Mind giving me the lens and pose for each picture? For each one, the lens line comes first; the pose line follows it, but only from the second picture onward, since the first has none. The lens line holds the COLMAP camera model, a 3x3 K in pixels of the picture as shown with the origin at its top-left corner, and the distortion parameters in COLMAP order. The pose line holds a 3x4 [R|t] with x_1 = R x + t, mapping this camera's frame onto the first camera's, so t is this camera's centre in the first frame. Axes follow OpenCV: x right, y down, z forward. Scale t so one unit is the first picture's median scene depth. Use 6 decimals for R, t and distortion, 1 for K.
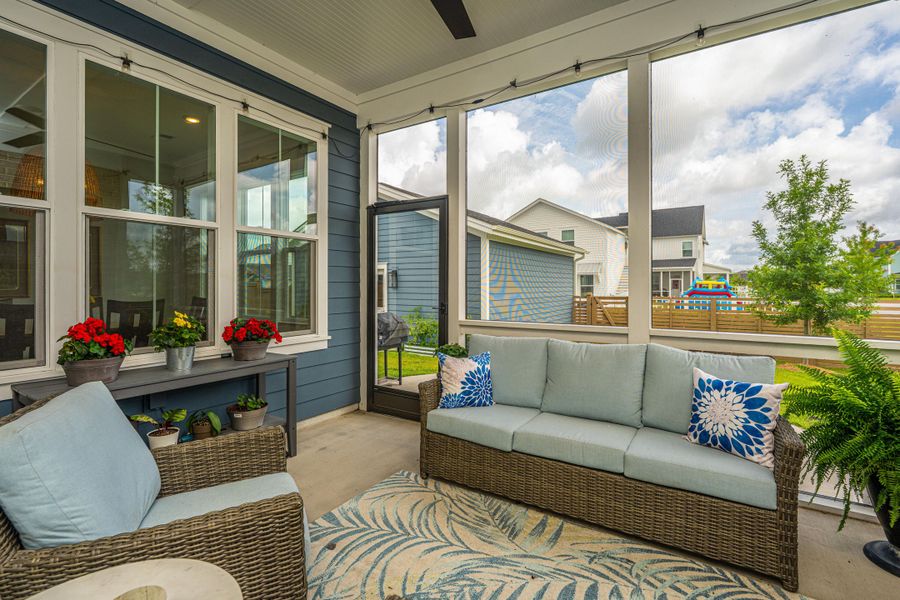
lens RADIAL K [[409.7, 0, 436.2], [0, 409.7, 282.8], [0, 0, 1]] dist [0.007358, -0.000615]
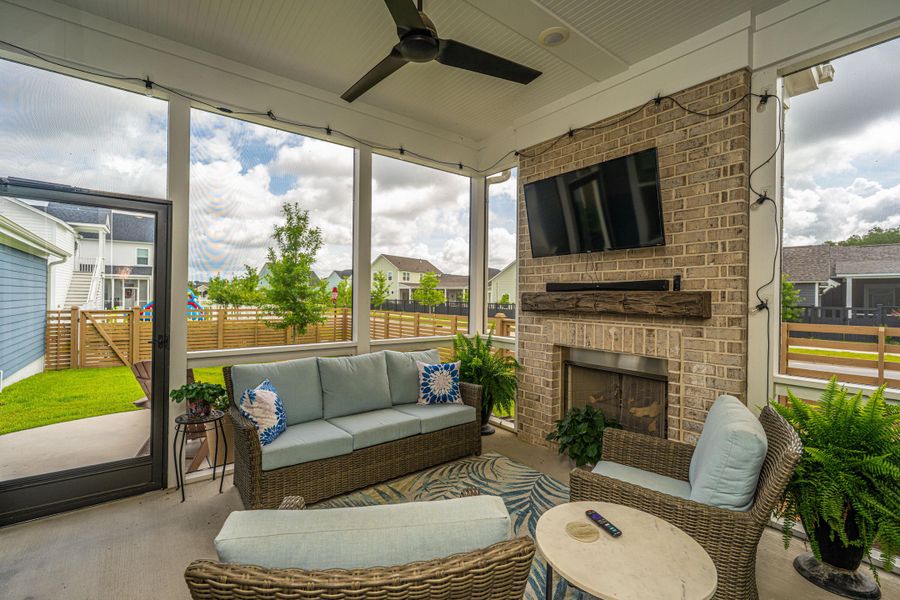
lens RADIAL K [[409.7, 0, 445.8], [0, 409.7, 298.7], [0, 0, 1]] dist [0.007358, -0.000615]
pose [[0.331069, -0.000186, 0.943607, -0.861257], [-0.018620, 0.999804, 0.006730, -0.057148], [-0.943423, -0.019798, 0.331001, 0.336185]]
